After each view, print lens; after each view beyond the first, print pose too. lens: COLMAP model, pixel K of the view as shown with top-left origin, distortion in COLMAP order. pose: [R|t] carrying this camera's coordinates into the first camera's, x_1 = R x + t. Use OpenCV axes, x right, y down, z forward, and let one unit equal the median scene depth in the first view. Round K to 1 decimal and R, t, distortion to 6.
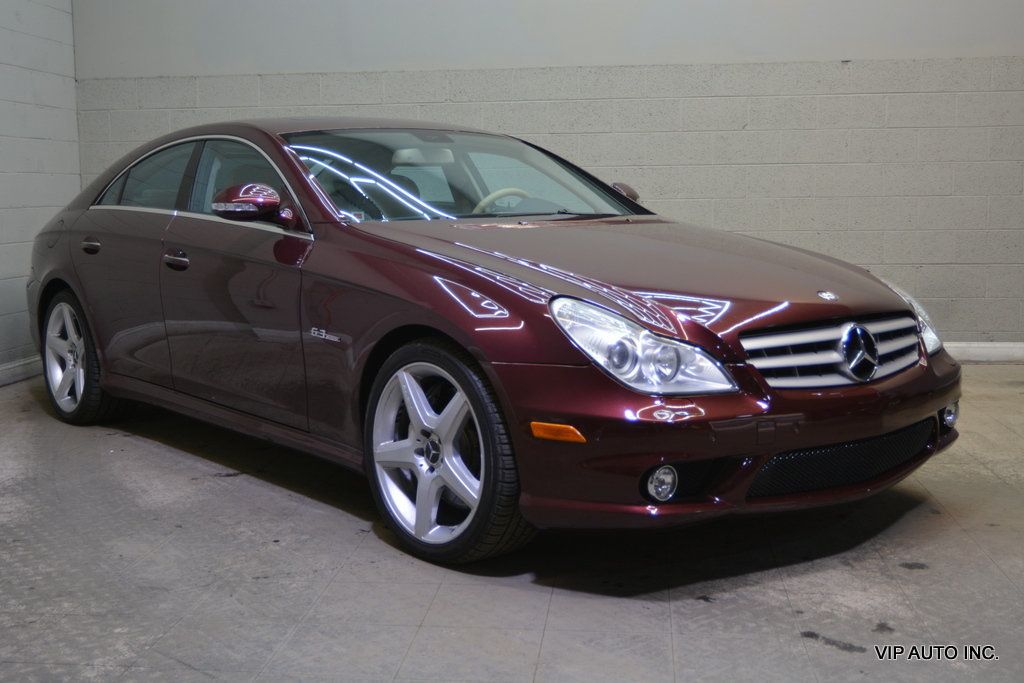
lens RADIAL K [[1184.9, 0, 512.0], [0, 1184.9, 341.5], [0, 0, 1]] dist [-0.013285, 0.018536]
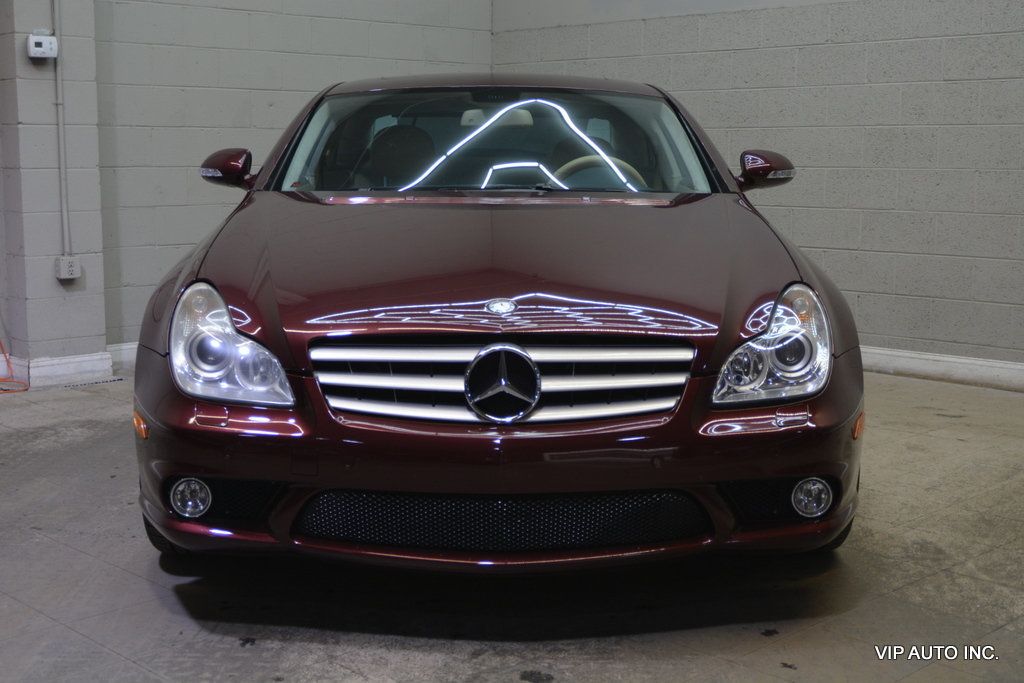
lens RADIAL K [[1356.3, 0, 512.0], [0, 1356.3, 341.5], [0, 0, 1]] dist [0.008917, -0.030777]
pose [[0.773598, 0.103676, -0.625138, 0.591333], [-0.090365, 0.994492, 0.053105, -0.045646], [0.627200, 0.015409, 0.778706, 0.227188]]
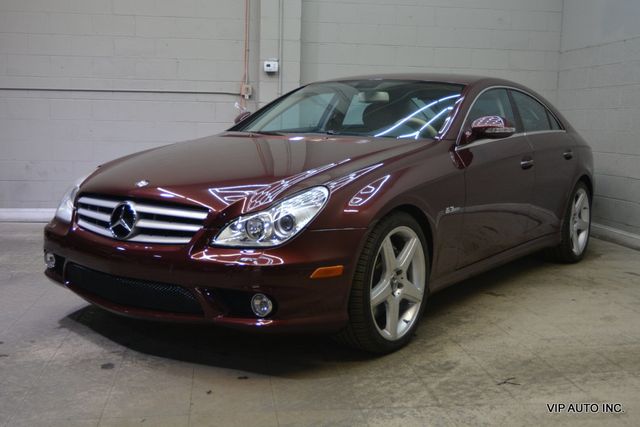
lens RADIAL K [[720.8, 0, 320.0], [0, 720.8, 213.5], [0, 0, 1]] dist [0.001344, -0.013544]
pose [[0.245205, 0.142764, -0.958902, 0.880170], [-0.144698, 0.983408, 0.109411, -0.097729], [0.958612, 0.111923, 0.261794, 0.700536]]
